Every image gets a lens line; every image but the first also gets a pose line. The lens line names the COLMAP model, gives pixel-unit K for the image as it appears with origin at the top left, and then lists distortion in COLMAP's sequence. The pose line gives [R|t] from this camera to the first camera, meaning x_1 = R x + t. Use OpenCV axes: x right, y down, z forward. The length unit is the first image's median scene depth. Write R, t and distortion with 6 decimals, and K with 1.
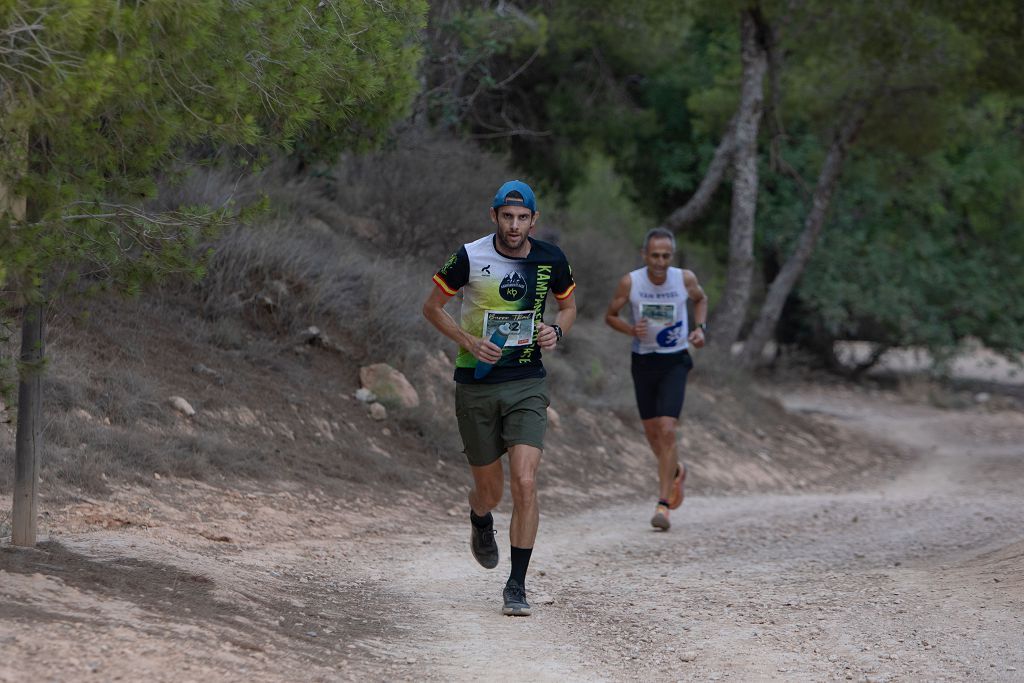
lens RADIAL K [[4865.9, 0, 601.0], [0, 4865.9, 339.9], [0, 0, 1]] dist [0.755436, 0.500903]
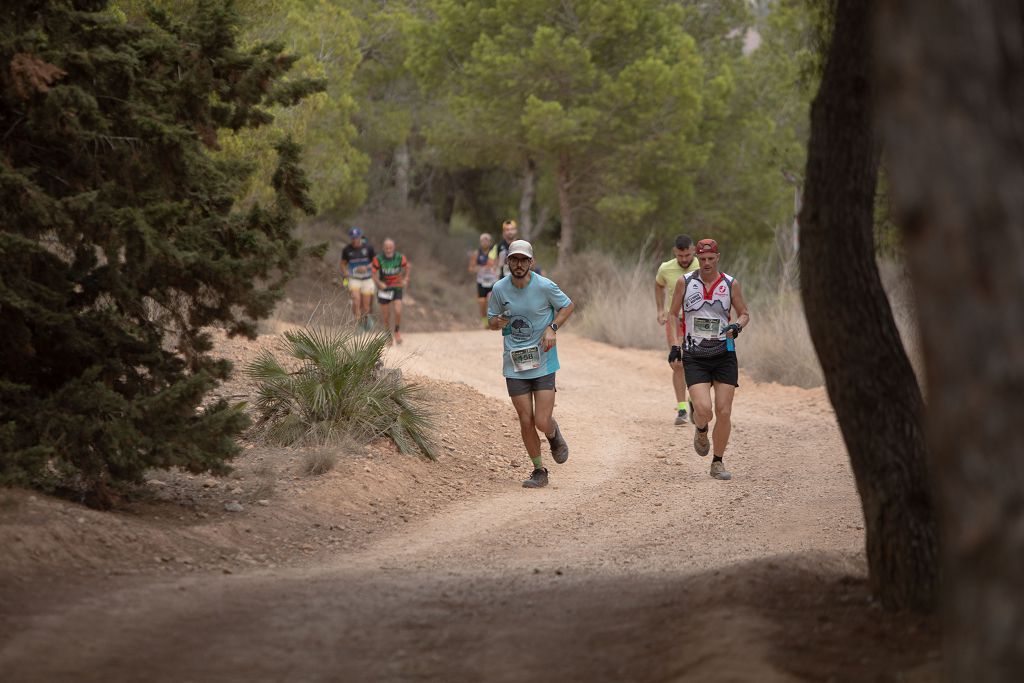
lens RADIAL K [[4431.5, 0, 512.0], [0, 4431.5, 341.5], [0, 0, 1]] dist [0.799983, 3.516726]
pose [[0.999314, -0.007895, -0.036182, 0.127762], [0.007661, 0.999949, -0.006619, 0.048113], [0.036233, 0.006337, 0.999323, -1.471106]]
